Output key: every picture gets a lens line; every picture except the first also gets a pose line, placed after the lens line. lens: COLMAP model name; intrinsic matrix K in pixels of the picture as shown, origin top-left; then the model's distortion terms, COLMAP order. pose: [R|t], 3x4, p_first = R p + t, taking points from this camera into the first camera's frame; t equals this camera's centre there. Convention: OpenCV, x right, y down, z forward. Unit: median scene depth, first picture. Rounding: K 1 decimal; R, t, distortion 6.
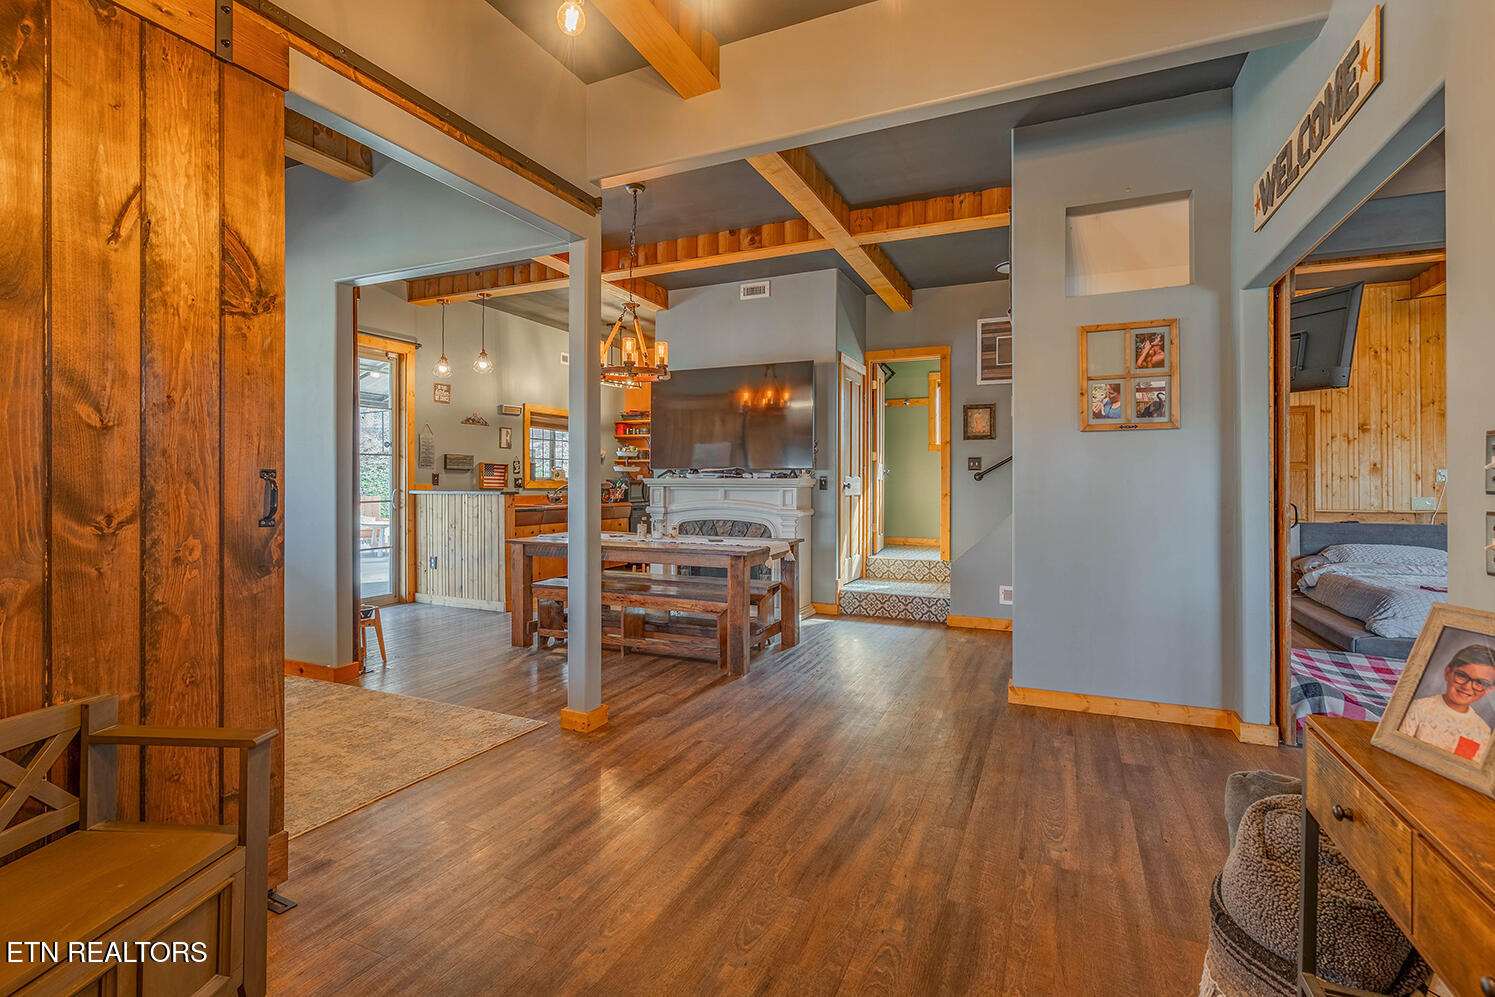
lens RADIAL K [[688.3, 0, 753.6], [0, 688.3, 476.8], [0, 0, 1]] dist [-0.003487, 0.000119]
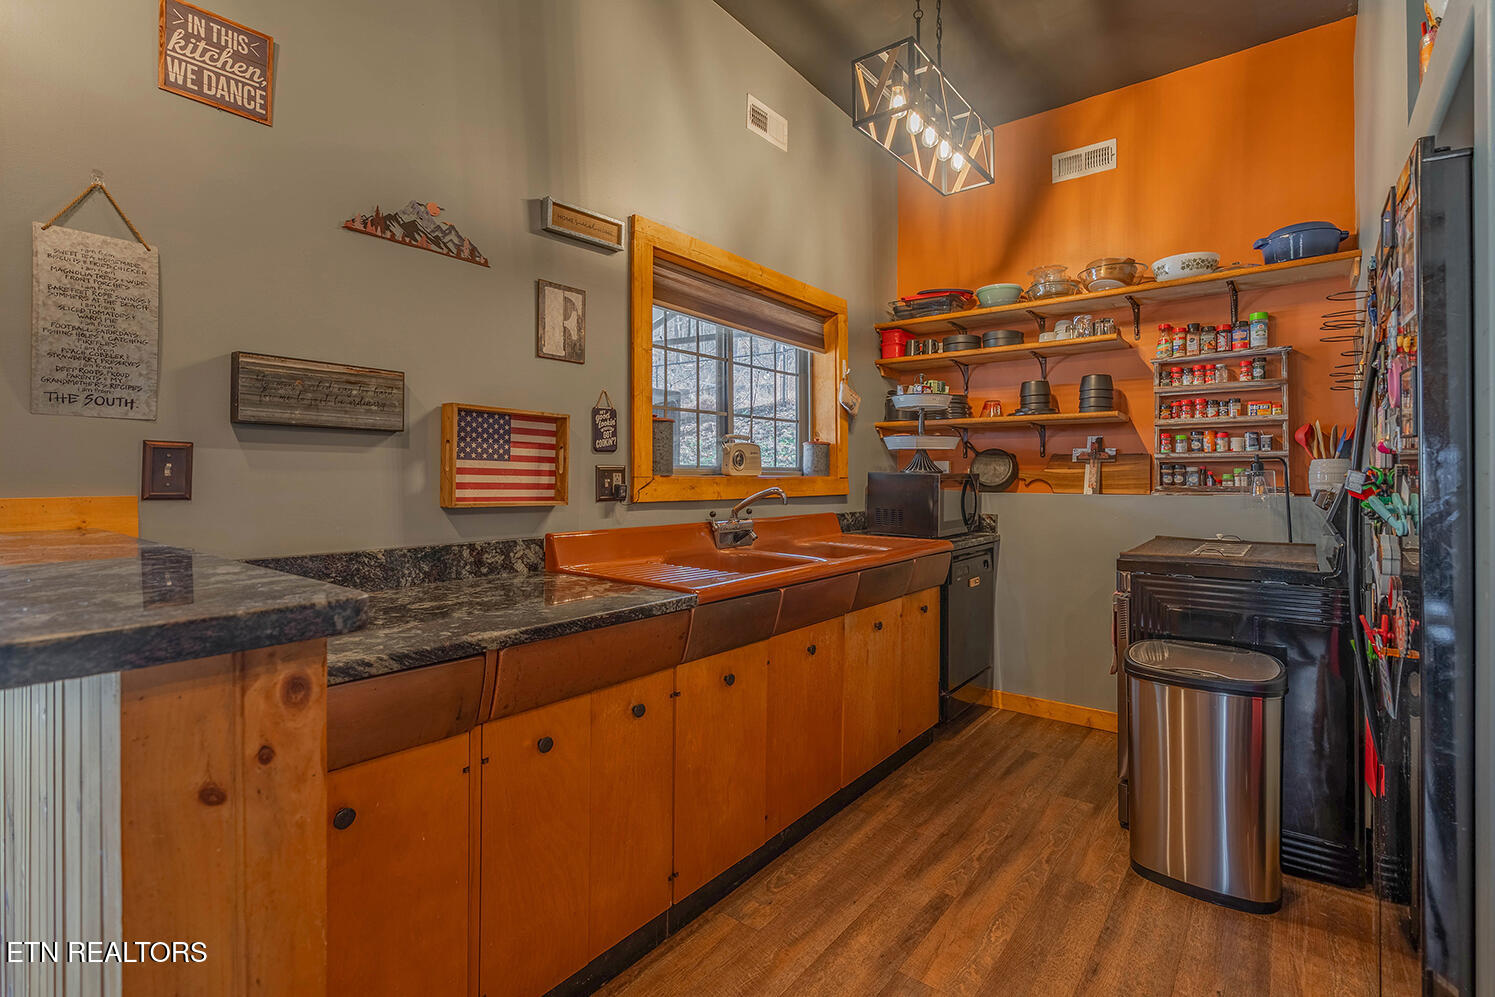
lens RADIAL K [[688.3, 0, 753.6], [0, 688.3, 476.8], [0, 0, 1]] dist [-0.003487, 0.000119]
pose [[0.970147, -0.004818, -0.242469, -0.200332], [0.006105, 0.999971, 0.004558, 0.004284], [0.242440, -0.005902, 0.970148, 0.687288]]
